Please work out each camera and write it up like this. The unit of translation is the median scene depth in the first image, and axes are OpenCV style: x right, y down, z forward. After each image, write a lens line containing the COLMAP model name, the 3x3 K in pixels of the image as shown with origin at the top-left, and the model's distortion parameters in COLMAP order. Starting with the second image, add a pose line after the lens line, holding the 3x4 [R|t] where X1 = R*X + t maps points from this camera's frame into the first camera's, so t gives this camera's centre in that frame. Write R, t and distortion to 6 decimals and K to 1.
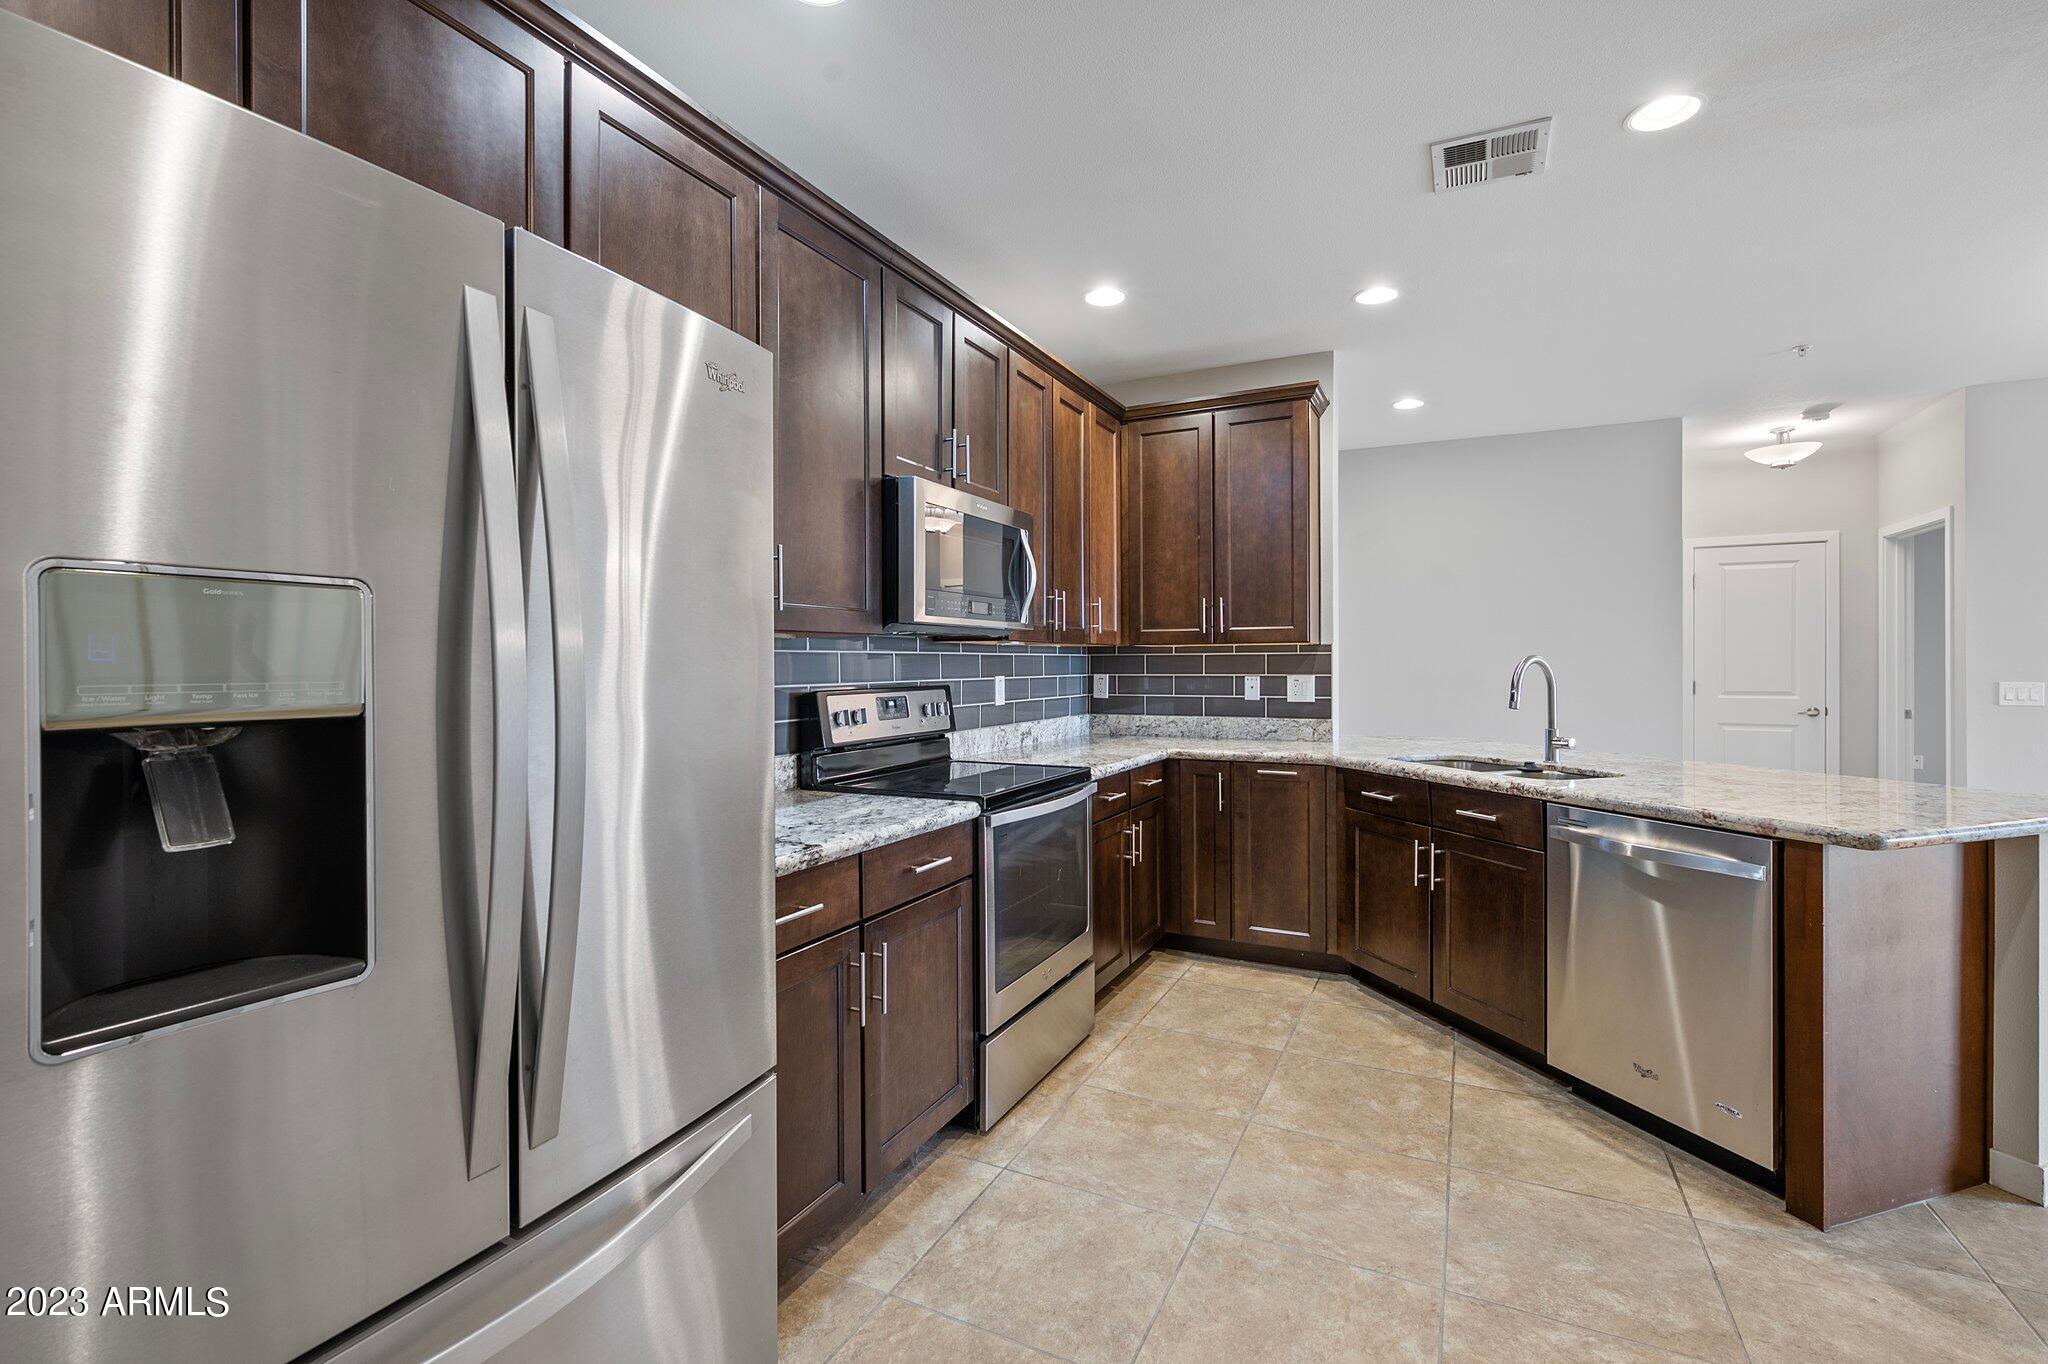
lens RADIAL K [[903.4, 0, 1027.4], [0, 903.4, 665.1], [0, 0, 1]] dist [-0.001449, -0.000167]
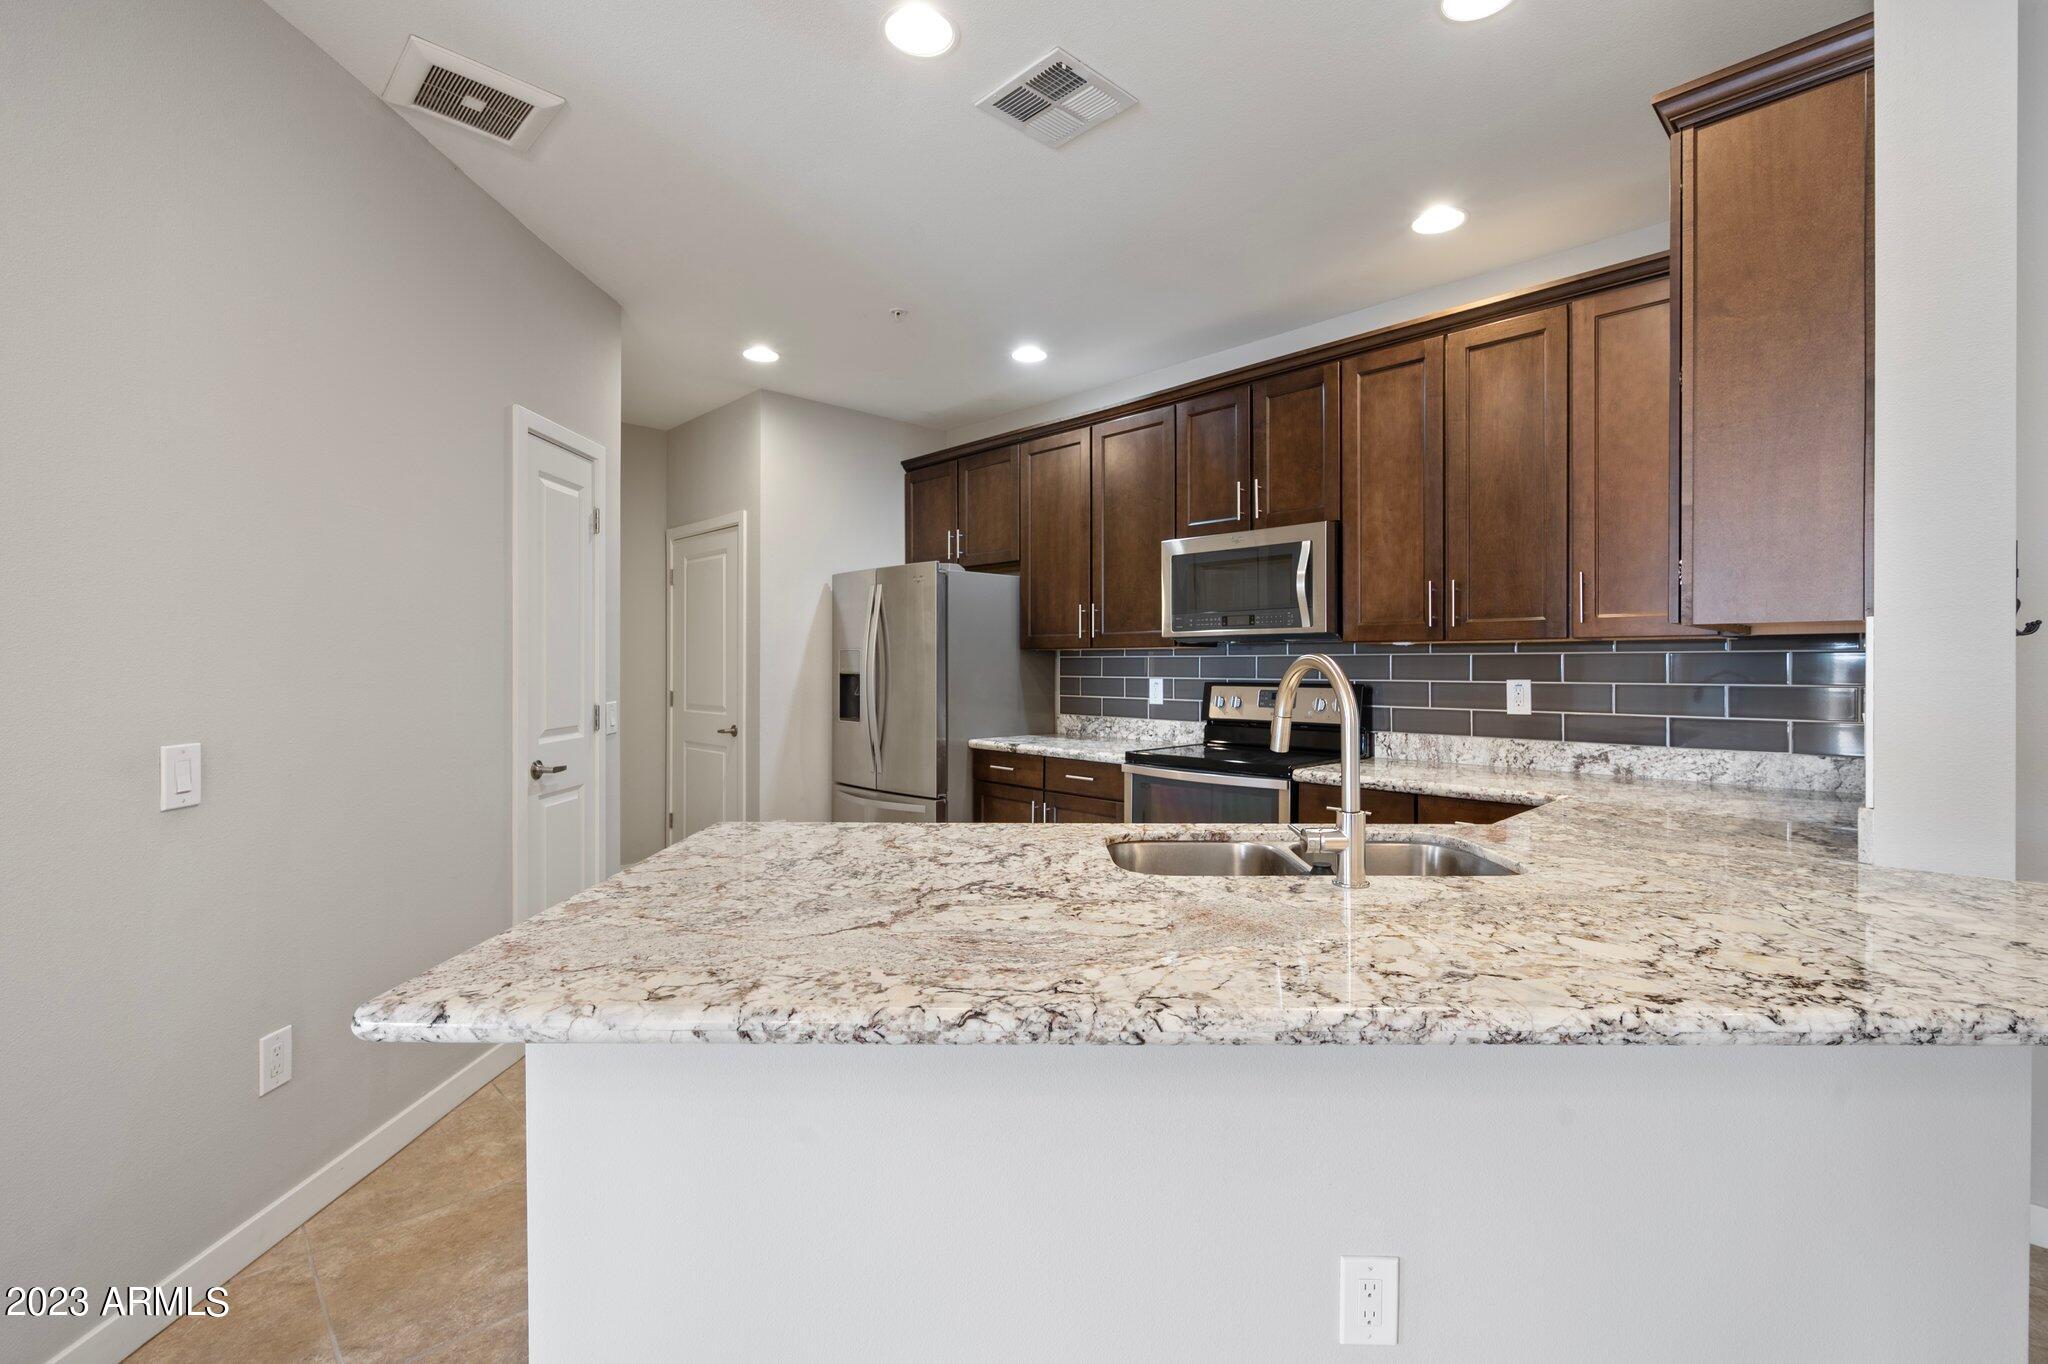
lens RADIAL K [[903.4, 0, 1027.4], [0, 903.4, 665.1], [0, 0, 1]] dist [-0.001449, -0.000167]
pose [[-0.329664, 0.004364, -0.944088, 0.903714], [-0.001709, 0.999985, 0.005219, -0.005509], [0.944097, 0.003334, -0.329651, 0.837187]]
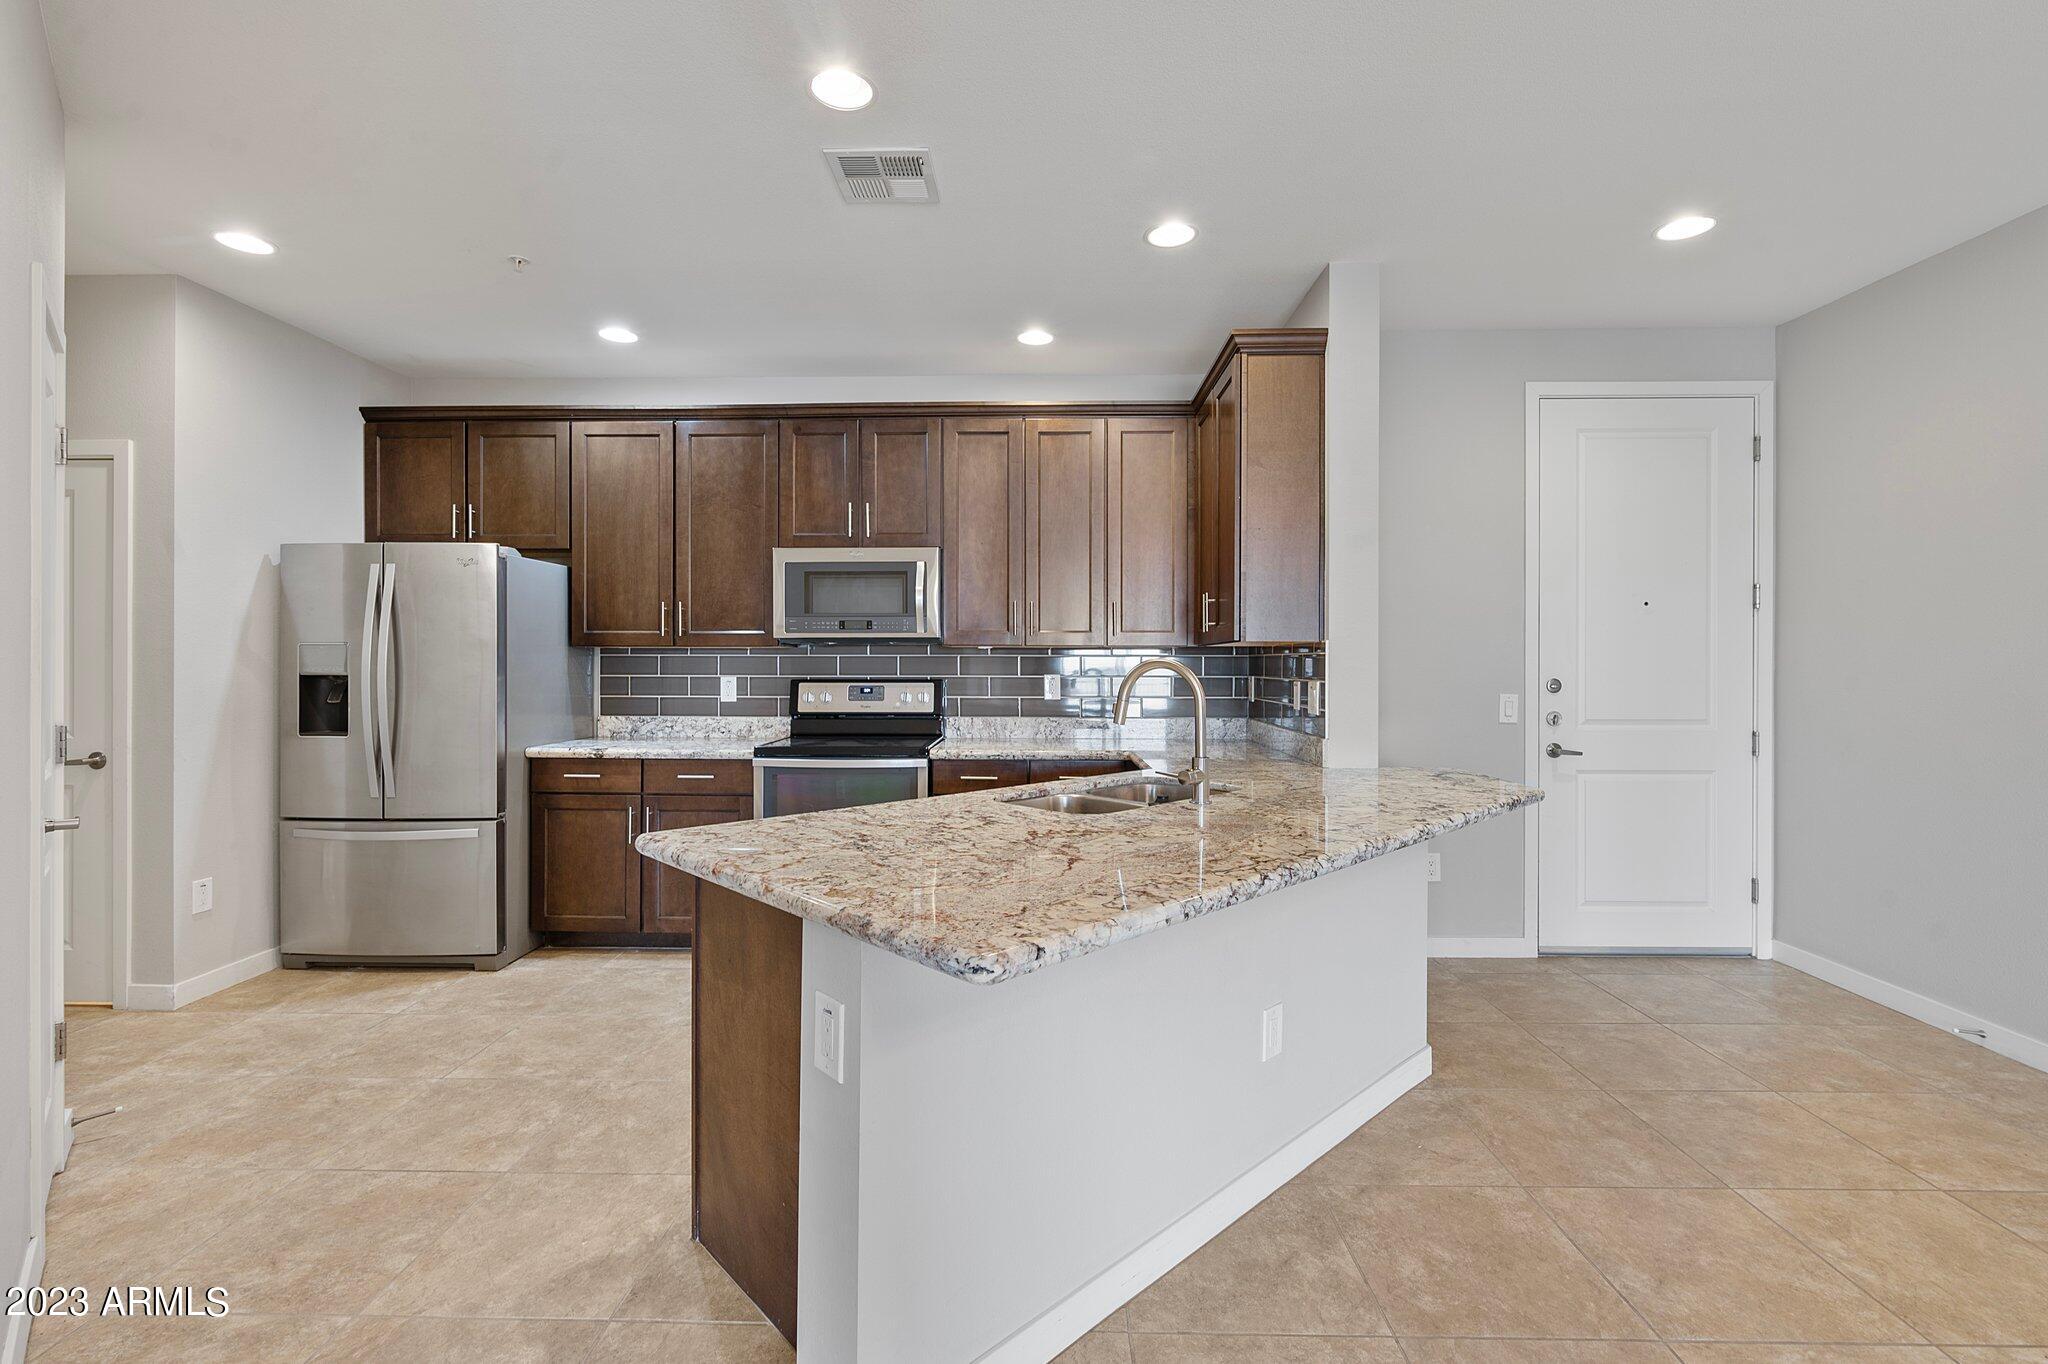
lens RADIAL K [[903.4, 0, 1027.4], [0, 903.4, 665.1], [0, 0, 1]] dist [-0.001449, -0.000167]
pose [[0.429049, 0.007188, -0.903252, 1.000278], [-0.005609, 0.999970, 0.005294, -0.006405], [0.903264, 0.002795, 0.429077, 0.466314]]
